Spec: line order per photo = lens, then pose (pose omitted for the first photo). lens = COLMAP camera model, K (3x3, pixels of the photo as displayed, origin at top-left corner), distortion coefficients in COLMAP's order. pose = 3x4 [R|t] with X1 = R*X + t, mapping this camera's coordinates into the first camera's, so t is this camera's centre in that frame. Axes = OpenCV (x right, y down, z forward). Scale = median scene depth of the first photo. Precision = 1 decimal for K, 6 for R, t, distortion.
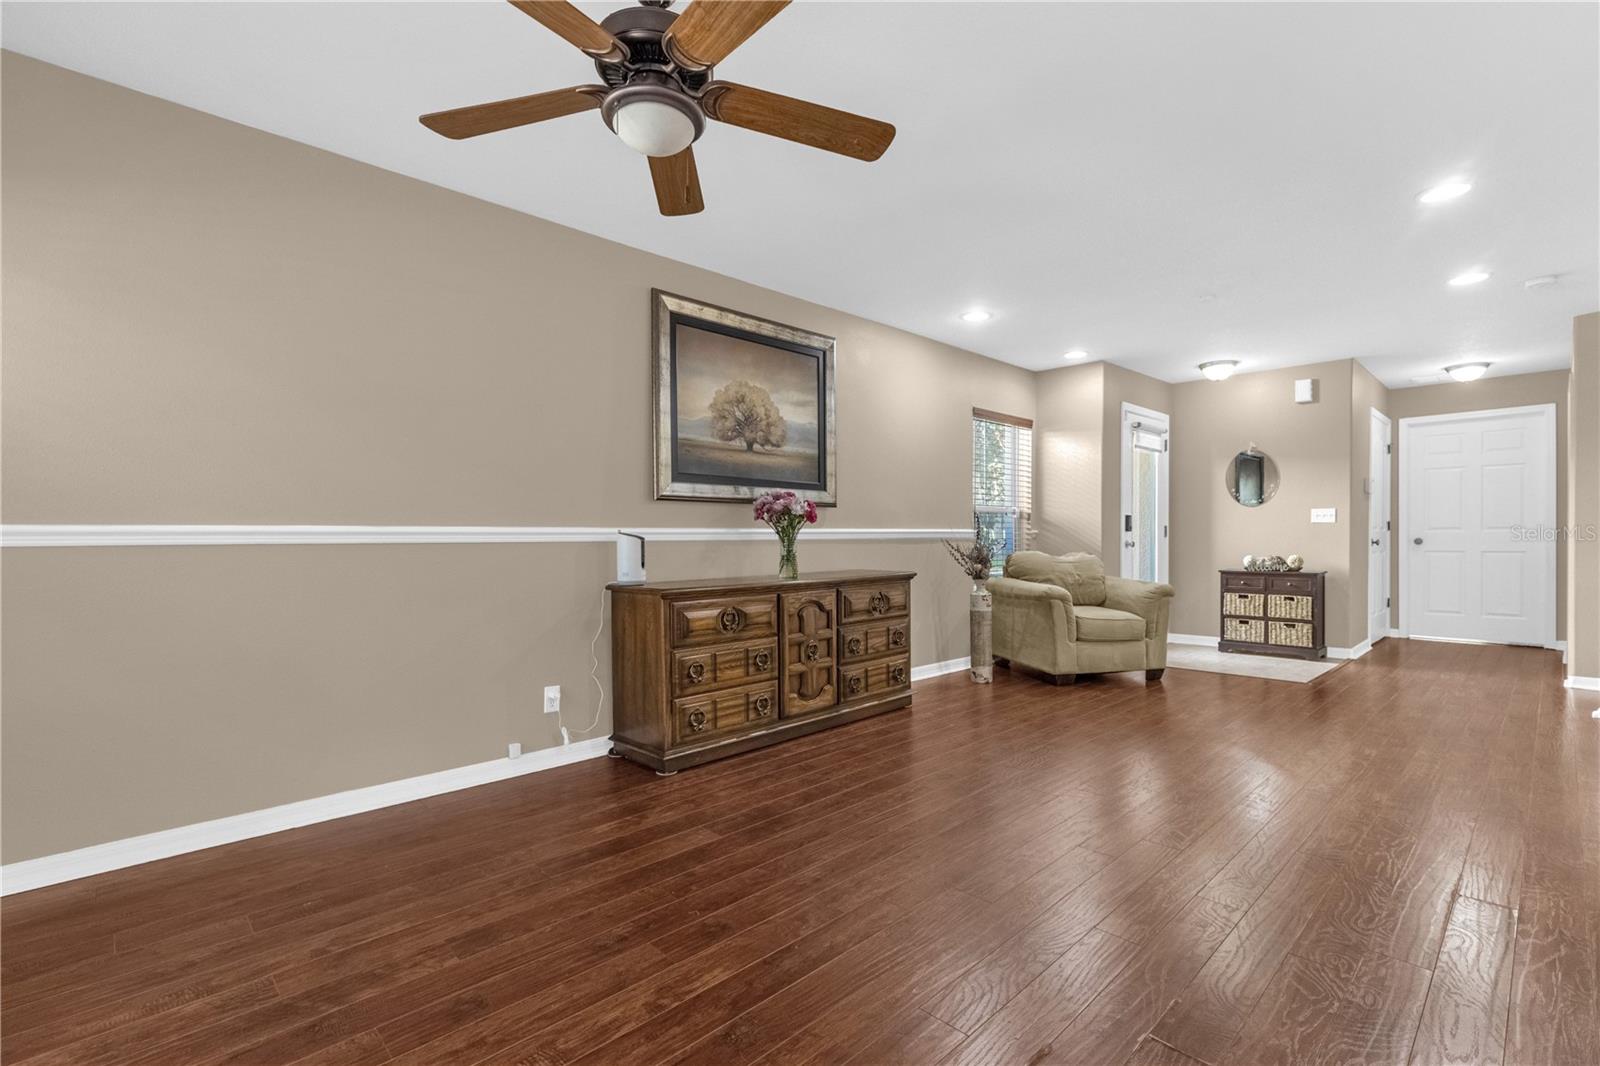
lens RADIAL K [[727.7, 0, 800.0], [0, 727.7, 533.0], [0, 0, 1]] dist [0.000651, 0.000047]
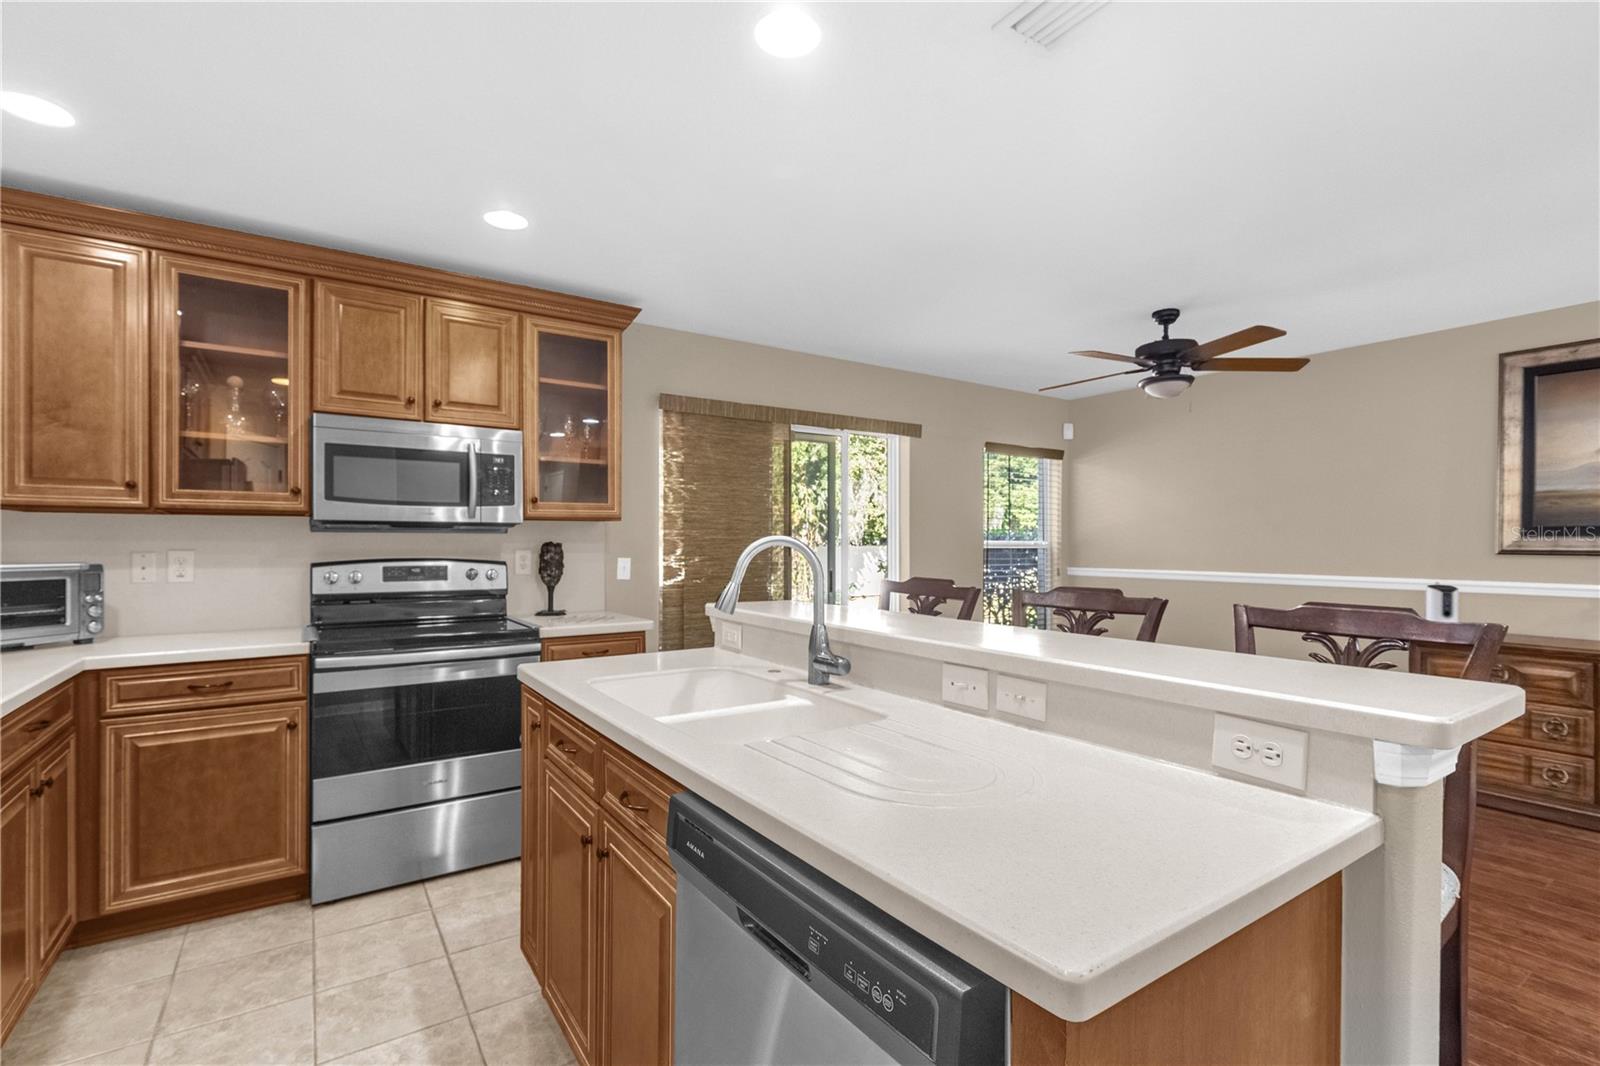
lens RADIAL K [[727.7, 0, 800.0], [0, 727.7, 533.0], [0, 0, 1]] dist [0.000651, 0.000047]
pose [[-0.167975, 0.003662, -0.985784, 1.005575], [-0.004963, 0.999977, 0.004561, -0.075927], [0.985779, 0.005658, -0.167953, 0.185875]]
